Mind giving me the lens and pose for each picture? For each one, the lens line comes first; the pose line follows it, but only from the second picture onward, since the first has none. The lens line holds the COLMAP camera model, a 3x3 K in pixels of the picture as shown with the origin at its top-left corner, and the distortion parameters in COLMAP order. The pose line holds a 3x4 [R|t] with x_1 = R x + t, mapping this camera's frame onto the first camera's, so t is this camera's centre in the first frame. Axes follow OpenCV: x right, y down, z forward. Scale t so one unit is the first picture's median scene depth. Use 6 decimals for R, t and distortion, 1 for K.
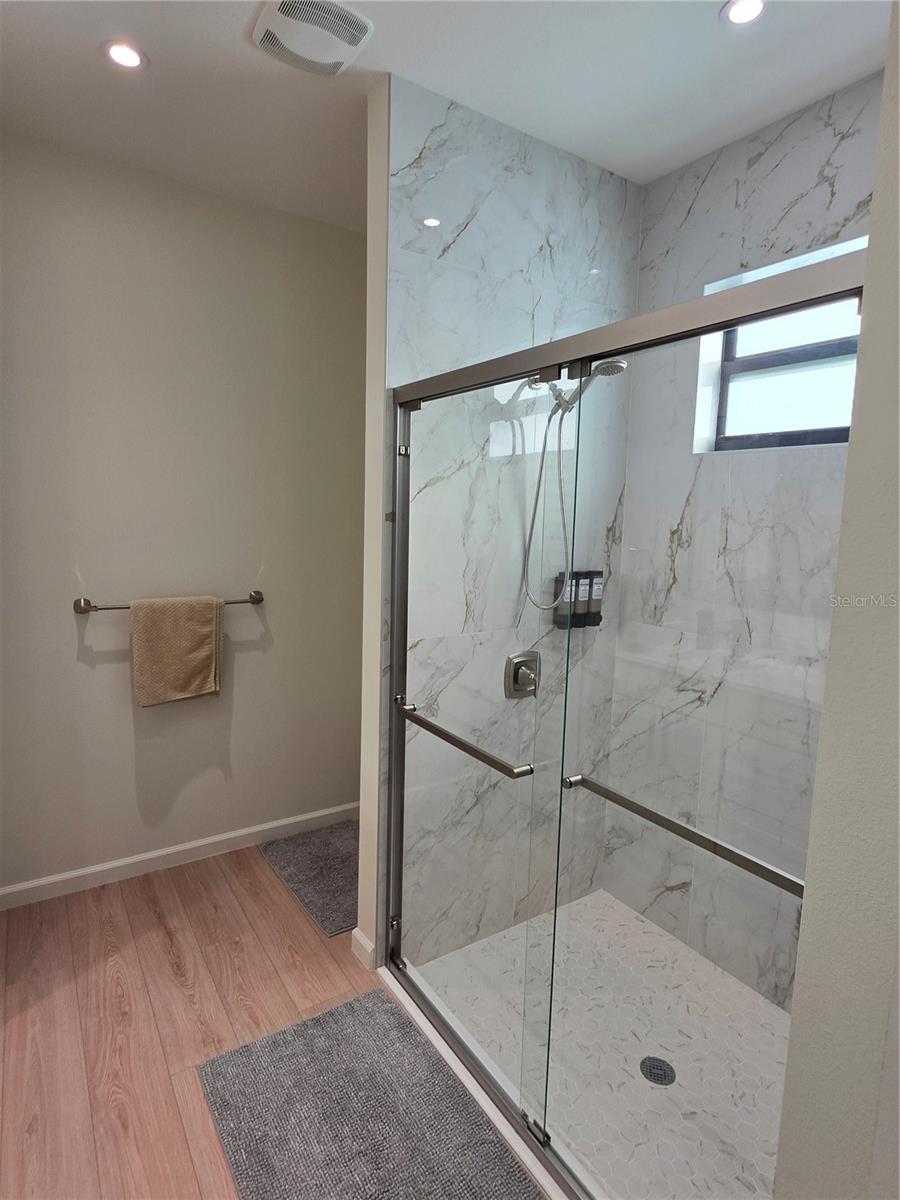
lens RADIAL K [[647.4, 0, 451.3], [0, 647.4, 598.5], [0, 0, 1]] dist [-0.001382, -0.000293]
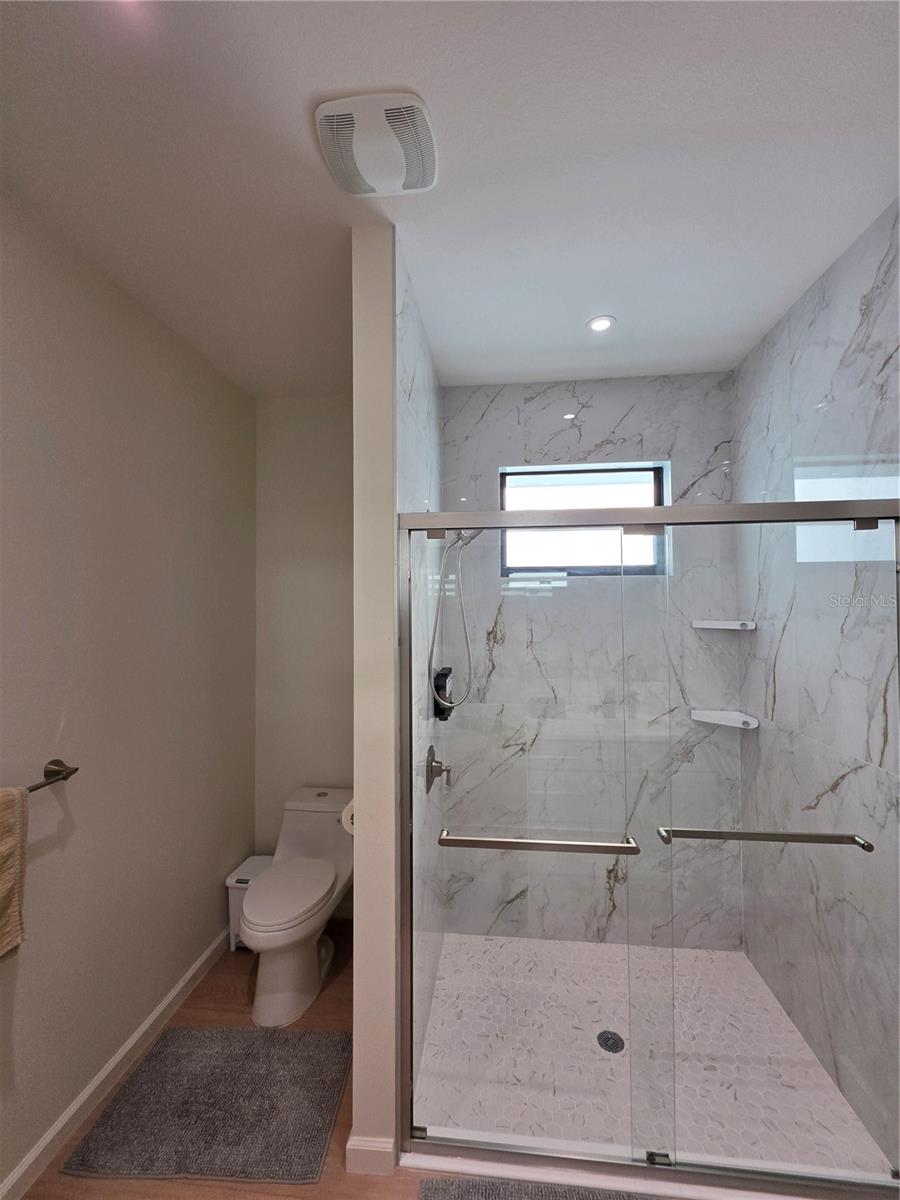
lens RADIAL K [[483.7, 0, 450.5], [0, 483.7, 600.5], [0, 0, 1]] dist [-0.002793, -0.000059]
pose [[0.636924, -0.024014, 0.770552, -0.520818], [0.129529, 0.988639, -0.076256, -0.105865], [-0.759967, 0.148378, 0.632799, 0.408924]]
